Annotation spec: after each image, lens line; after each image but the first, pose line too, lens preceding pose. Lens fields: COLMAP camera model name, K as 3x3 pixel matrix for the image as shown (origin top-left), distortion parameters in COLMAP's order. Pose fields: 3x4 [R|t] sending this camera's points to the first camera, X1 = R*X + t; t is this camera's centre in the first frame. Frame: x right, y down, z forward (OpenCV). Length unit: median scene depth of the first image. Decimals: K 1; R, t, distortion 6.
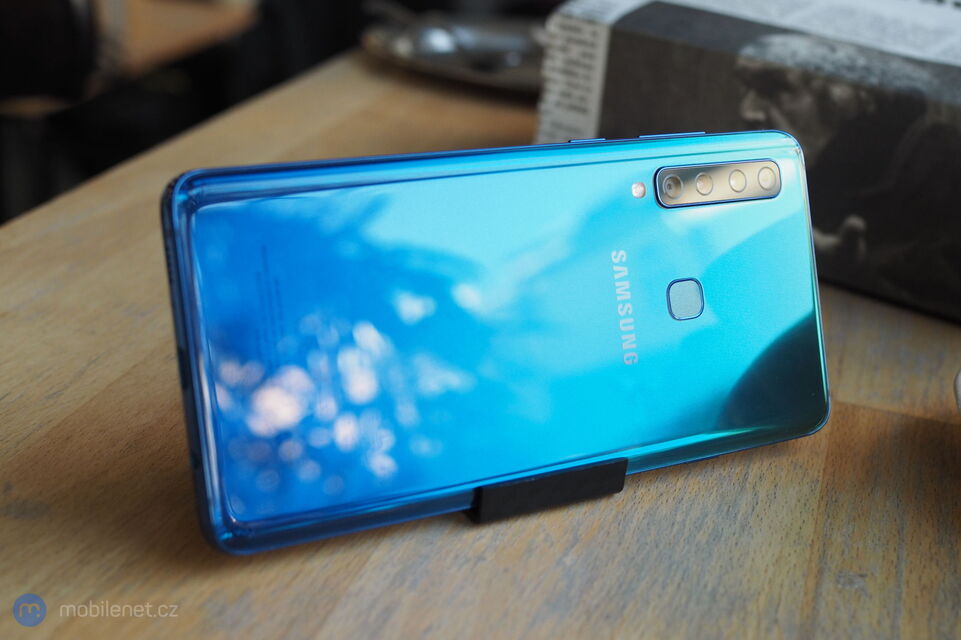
lens RADIAL K [[1414.5, 0, 479.0], [0, 1414.5, 239.2], [0, 0, 1]] dist [-0.092865, 0.013365]
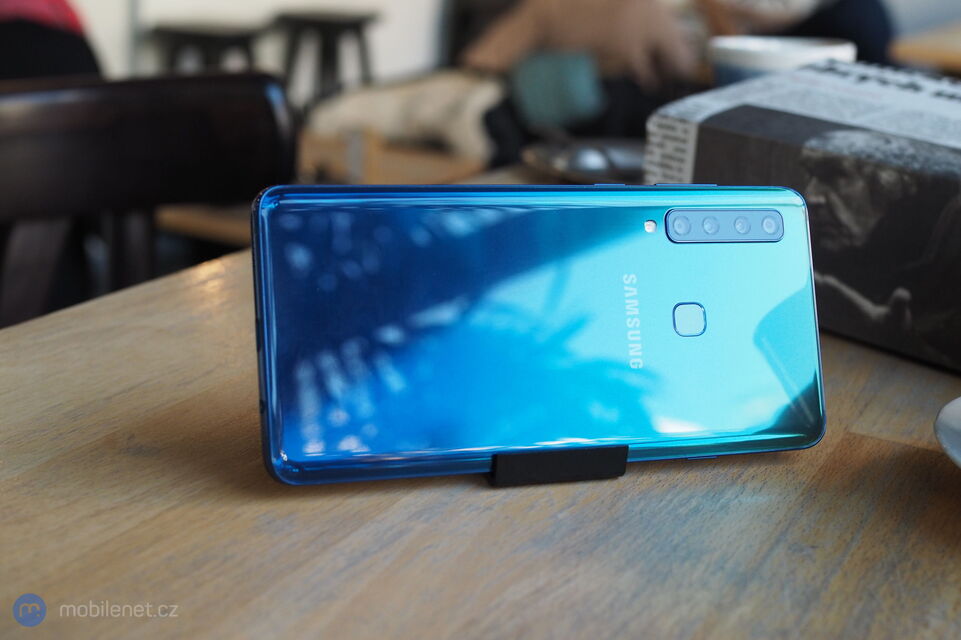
lens RADIAL K [[1414.5, 0, 479.0], [0, 1414.5, 239.2], [0, 0, 1]] dist [-0.092865, 0.013365]
pose [[0.983474, 0.024993, -0.179317, 0.187741], [-0.046576, 0.992018, -0.117180, 0.125877], [0.174957, 0.123595, 0.976788, -0.206807]]
